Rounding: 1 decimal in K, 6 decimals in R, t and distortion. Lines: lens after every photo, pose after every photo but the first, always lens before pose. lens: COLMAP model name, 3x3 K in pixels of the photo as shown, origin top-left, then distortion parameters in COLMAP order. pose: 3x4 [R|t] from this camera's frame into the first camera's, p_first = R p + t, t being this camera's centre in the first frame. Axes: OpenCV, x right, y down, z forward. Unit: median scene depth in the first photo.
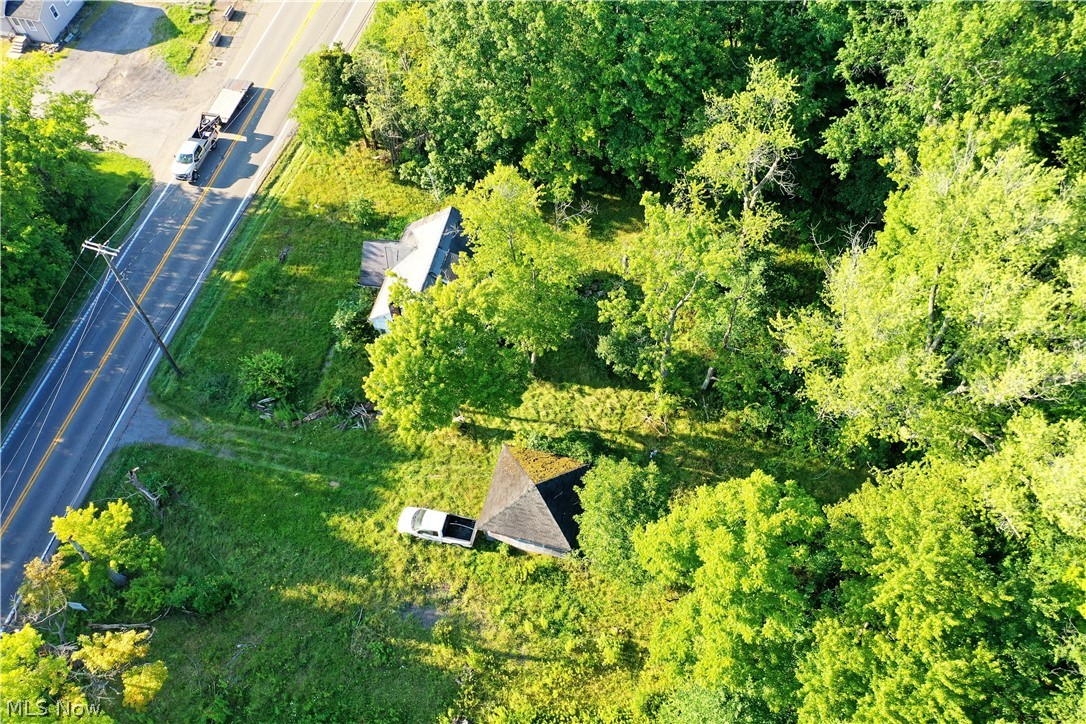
lens RADIAL K [[869.8, 0, 545.4], [0, 869.8, 363.6], [0, 0, 1]] dist [0.025595, -0.010660]
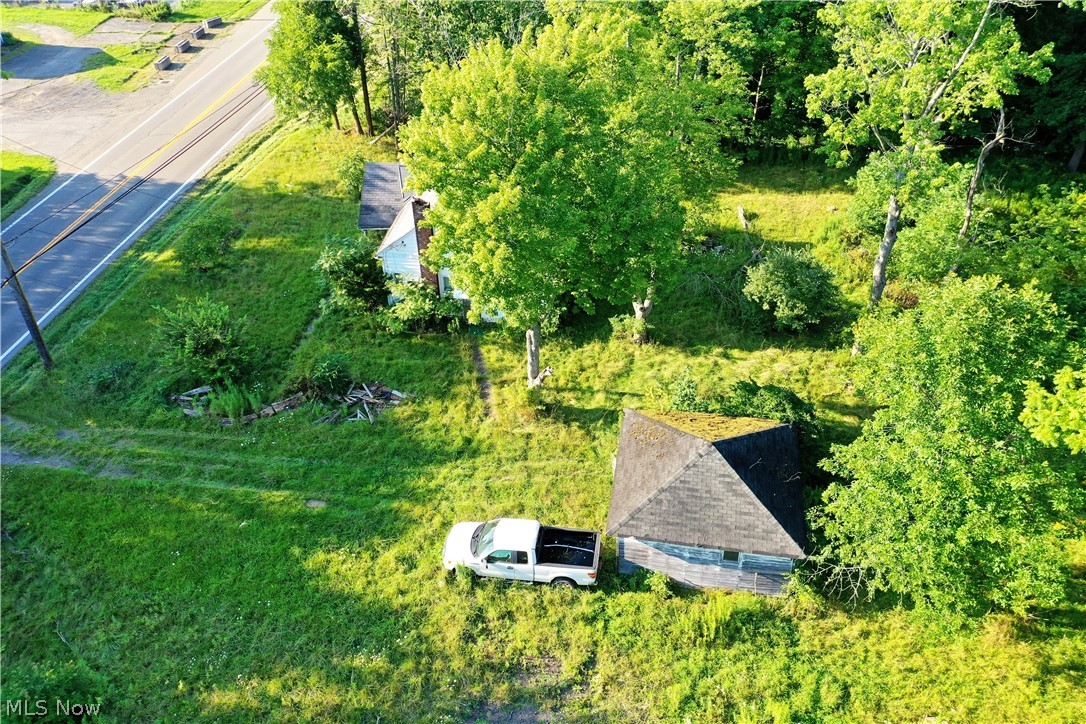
lens RADIAL K [[869.8, 0, 539.4], [0, 869.8, 358.6], [0, 0, 1]] dist [0.025595, -0.010660]
pose [[0.997139, -0.045058, 0.060686, -0.136179], [0.063139, 0.937918, -0.341061, 0.249720], [-0.041550, 0.343917, 0.938080, 0.468782]]
